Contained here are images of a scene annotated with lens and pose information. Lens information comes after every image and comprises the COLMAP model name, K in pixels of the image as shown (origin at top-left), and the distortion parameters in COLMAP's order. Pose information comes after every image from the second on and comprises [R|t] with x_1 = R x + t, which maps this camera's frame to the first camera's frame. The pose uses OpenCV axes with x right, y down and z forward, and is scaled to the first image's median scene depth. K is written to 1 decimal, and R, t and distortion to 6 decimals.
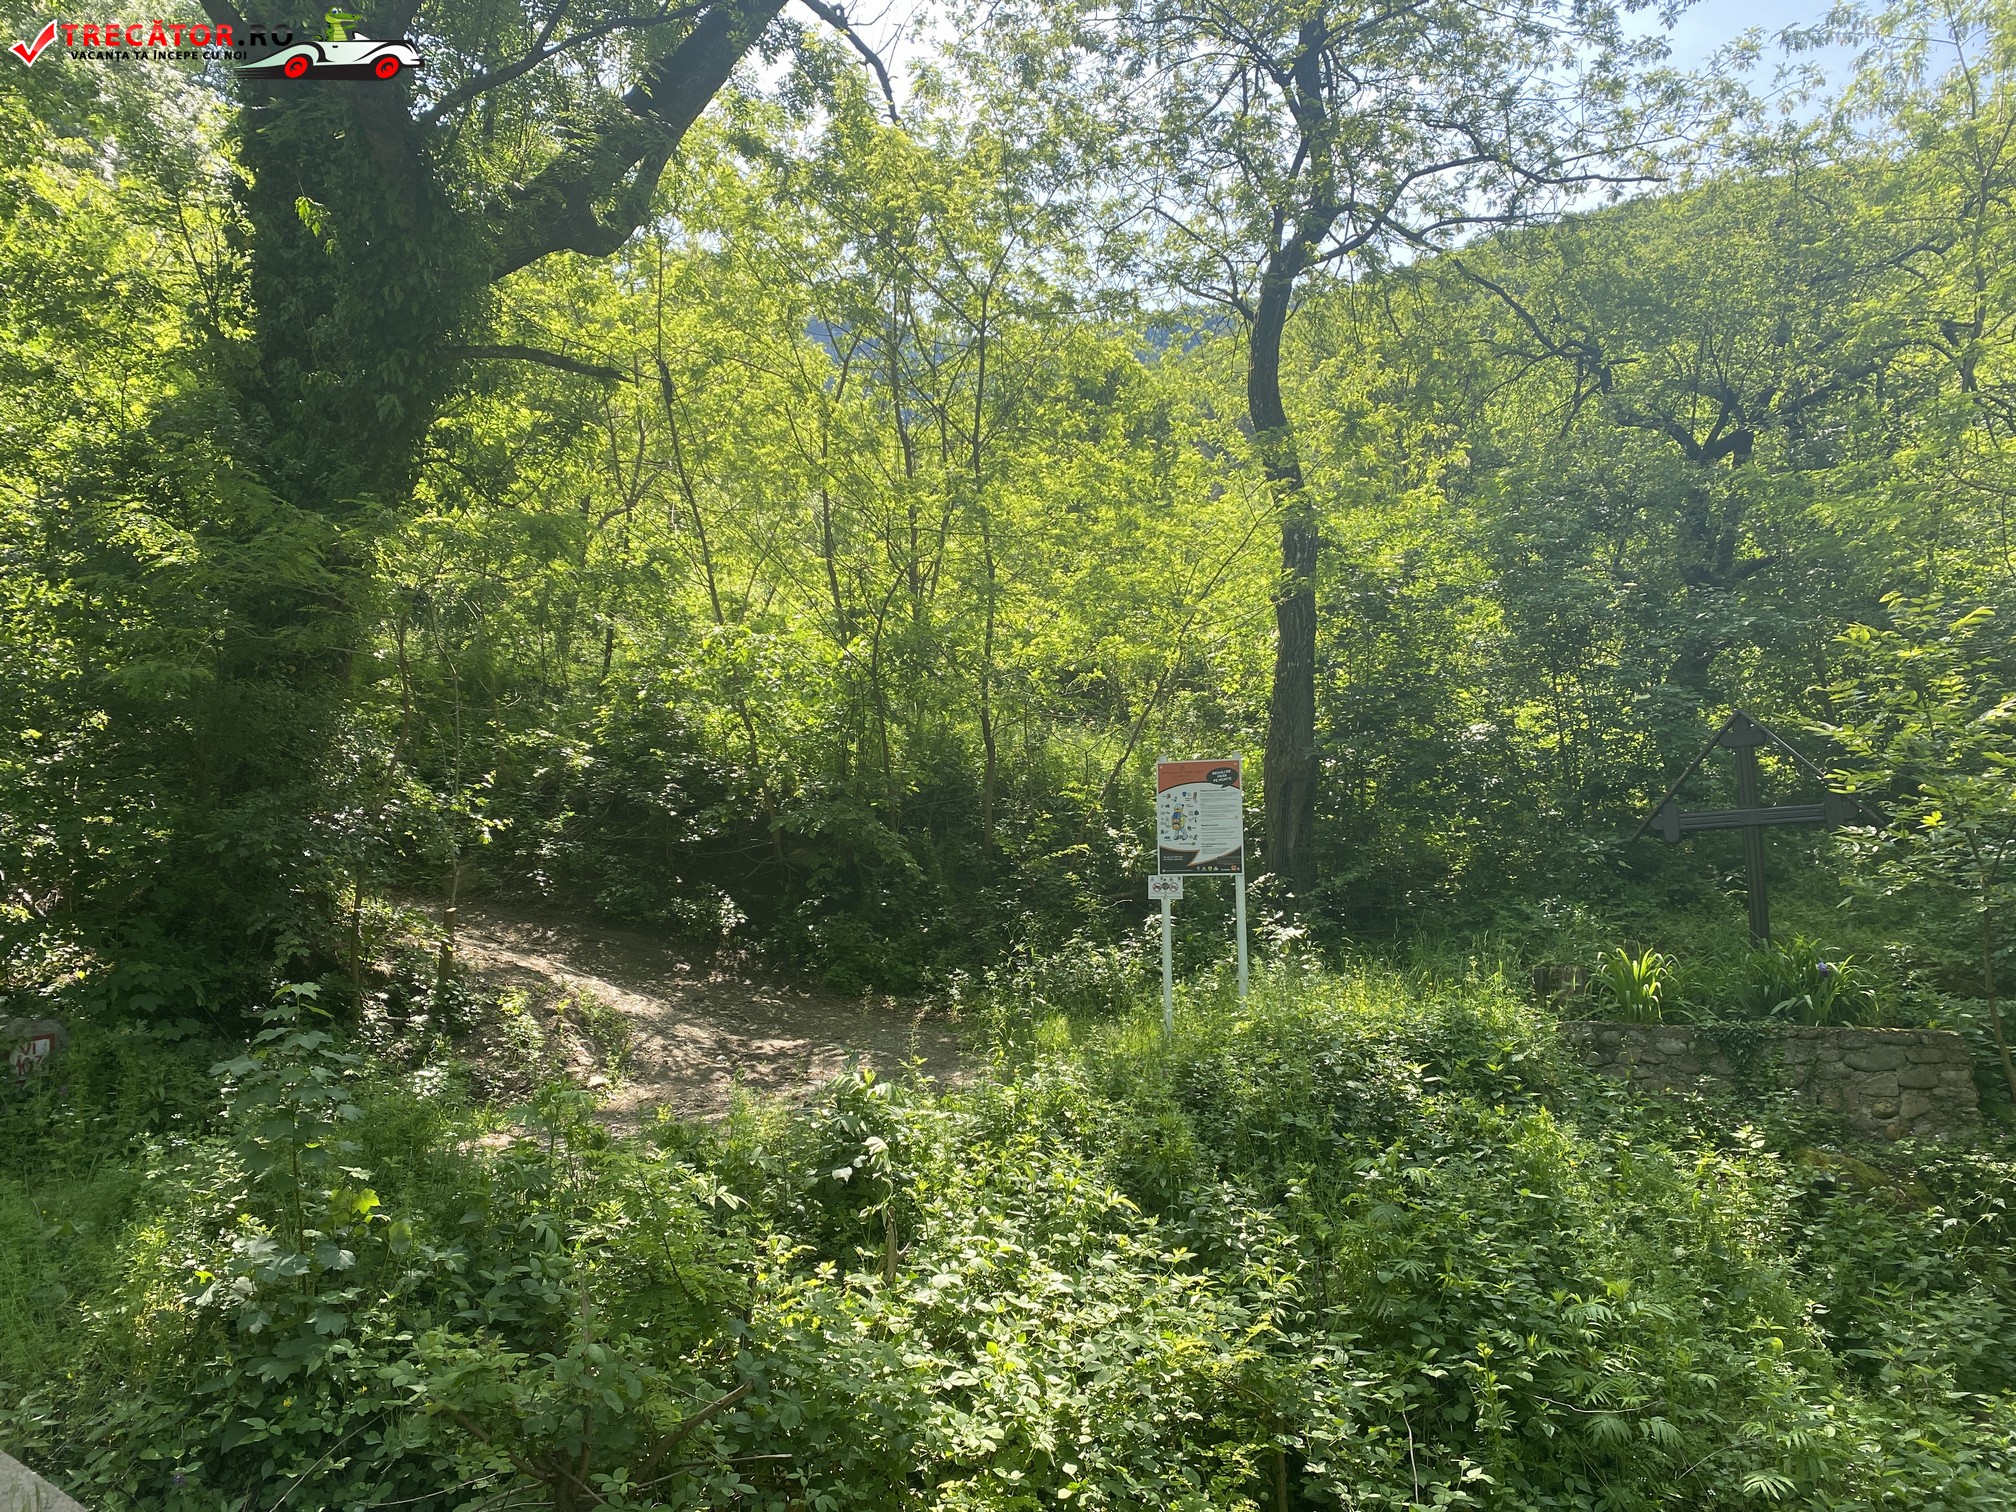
lens RADIAL K [[1470.8, 0, 935.9], [0, 1470.8, 752.0], [0, 0, 1]] dist [0.020361, -0.001324]
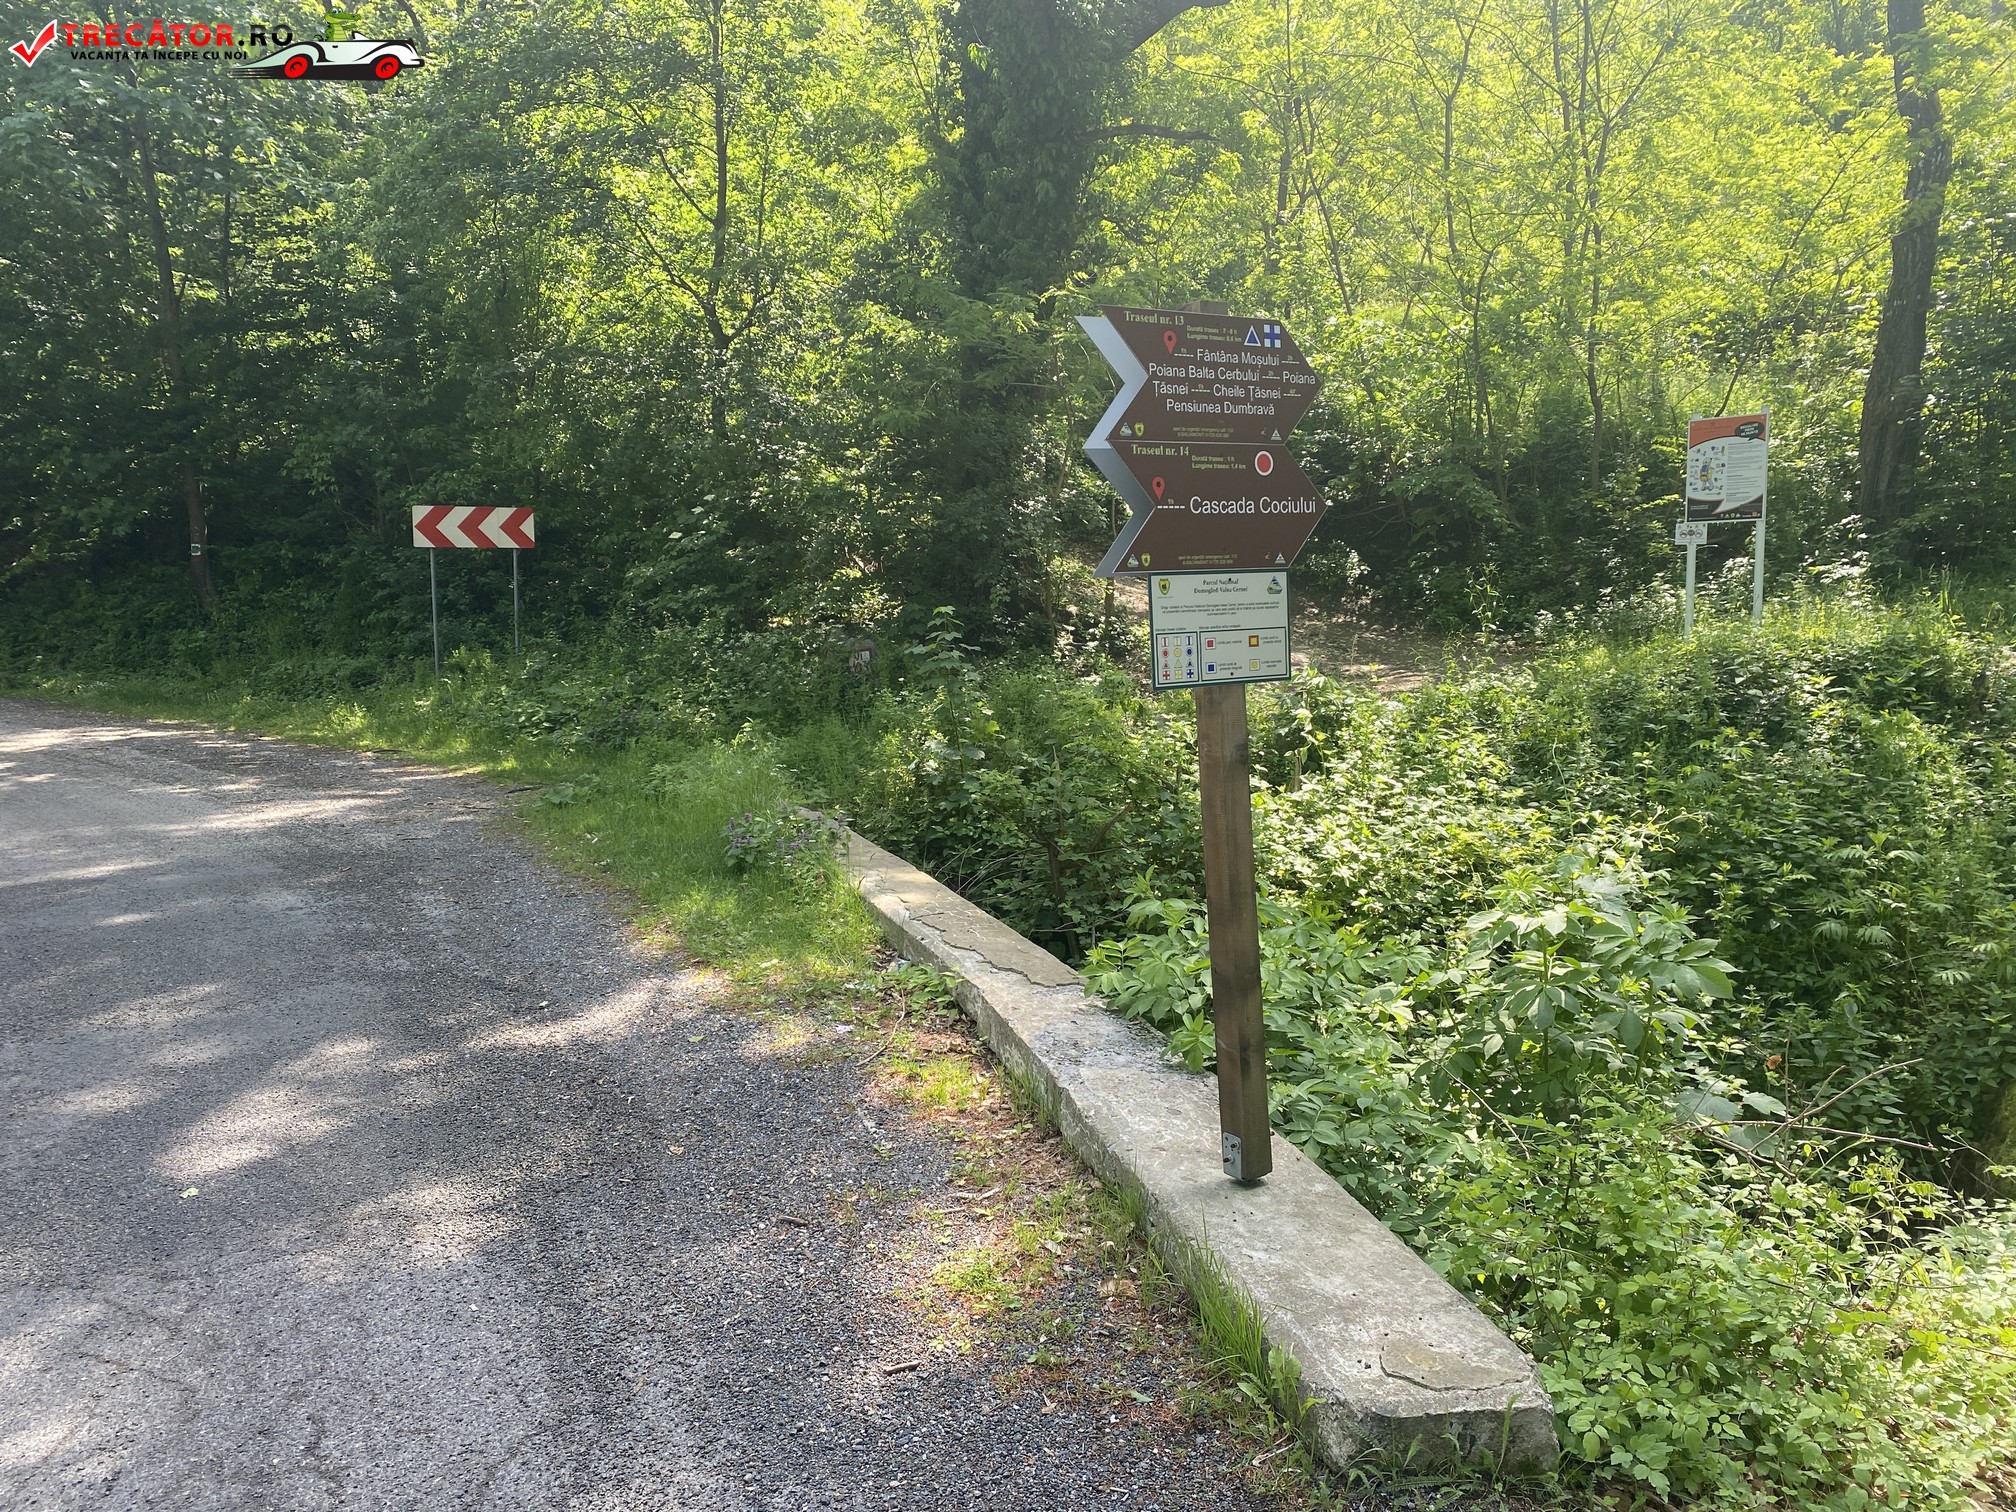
lens RADIAL K [[1504.9, 0, 964.4], [0, 1504.9, 765.0], [0, 0, 1]] dist [0.070729, -0.138561]
pose [[0.869526, 0.046260, -0.491715, 0.251646], [0.069584, 0.974198, 0.214700, -0.024140], [0.488960, -0.220903, 0.843872, -0.295787]]
